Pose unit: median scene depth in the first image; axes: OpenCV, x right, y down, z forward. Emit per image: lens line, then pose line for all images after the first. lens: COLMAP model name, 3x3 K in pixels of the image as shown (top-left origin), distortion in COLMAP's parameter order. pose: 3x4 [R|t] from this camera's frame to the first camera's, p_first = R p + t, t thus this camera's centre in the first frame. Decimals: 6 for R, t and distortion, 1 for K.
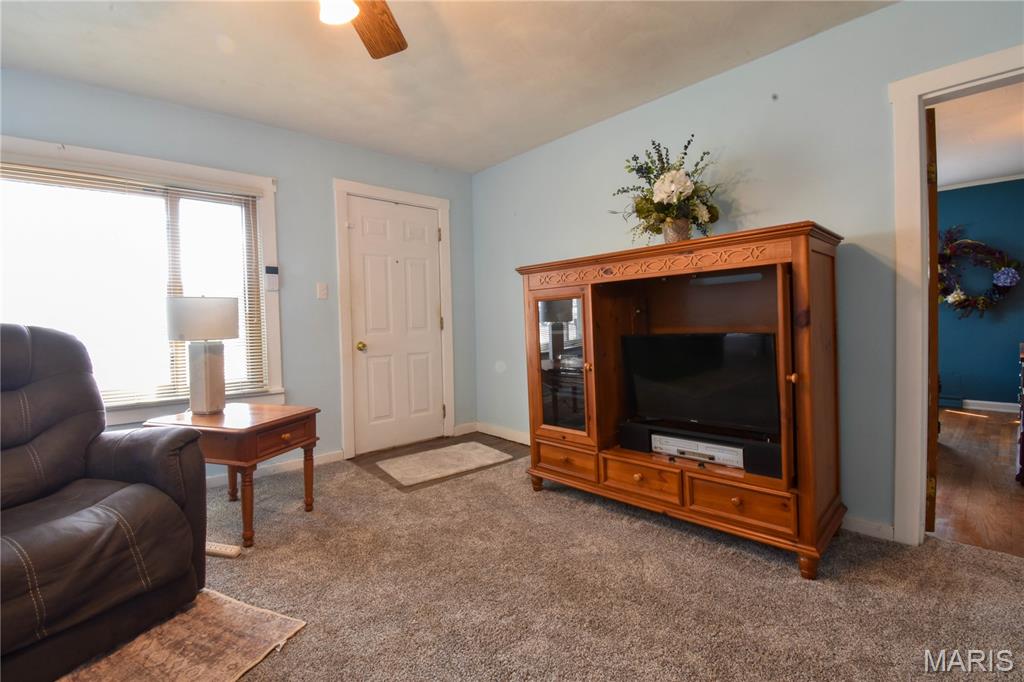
lens RADIAL K [[451.8, 0, 515.8], [0, 451.8, 335.2], [0, 0, 1]] dist [0.020482, -0.025208]
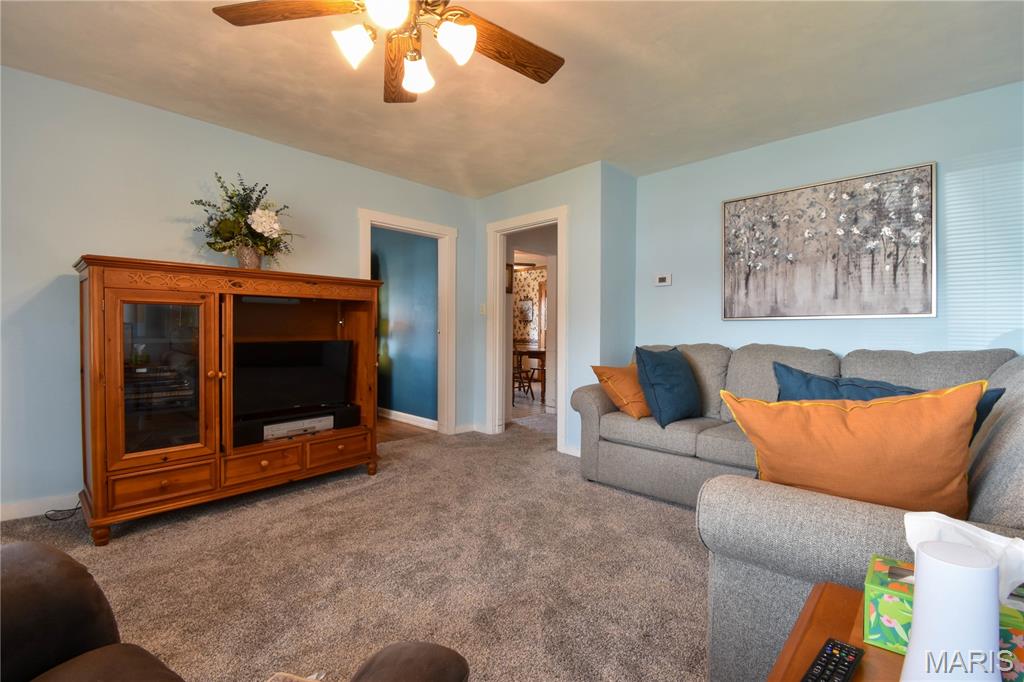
lens RADIAL K [[451.8, 0, 515.8], [0, 451.8, 335.2], [0, 0, 1]] dist [0.020482, -0.025208]
pose [[-0.066454, 0.015467, 0.997670, -0.931686], [0.018027, 0.999735, -0.014299, 0.008507], [-0.997627, 0.017035, -0.066715, 0.409250]]
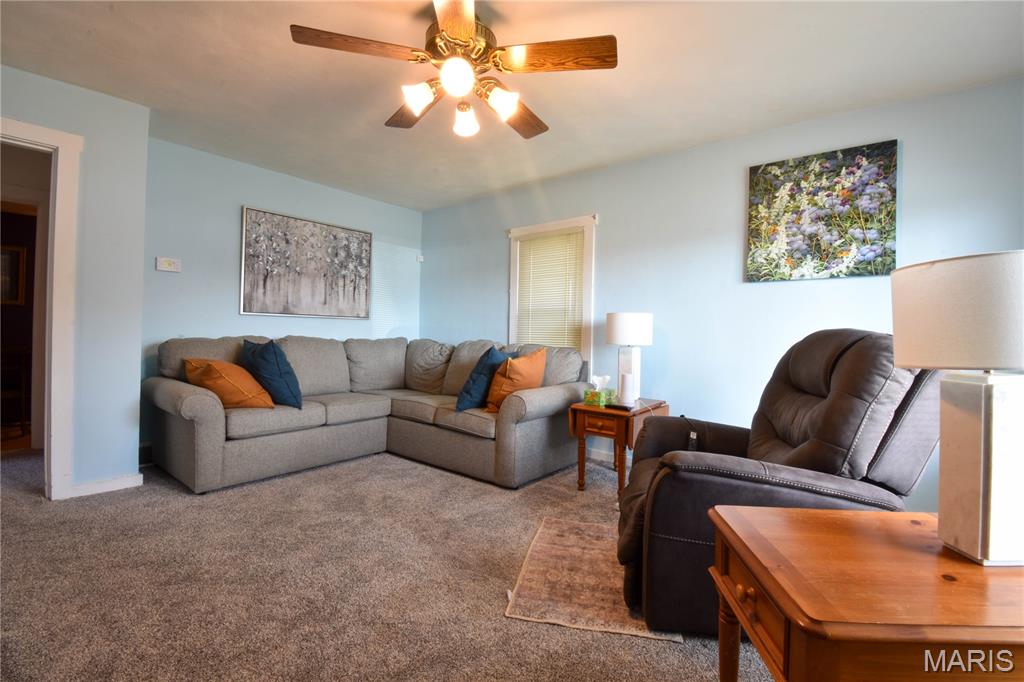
lens RADIAL K [[451.8, 0, 515.8], [0, 451.8, 335.2], [0, 0, 1]] dist [0.020482, -0.025208]
pose [[-0.988082, -0.003395, -0.153891, -0.220911], [-0.008220, 0.999494, 0.030728, -0.031978], [0.153708, 0.031627, -0.987610, 1.388919]]
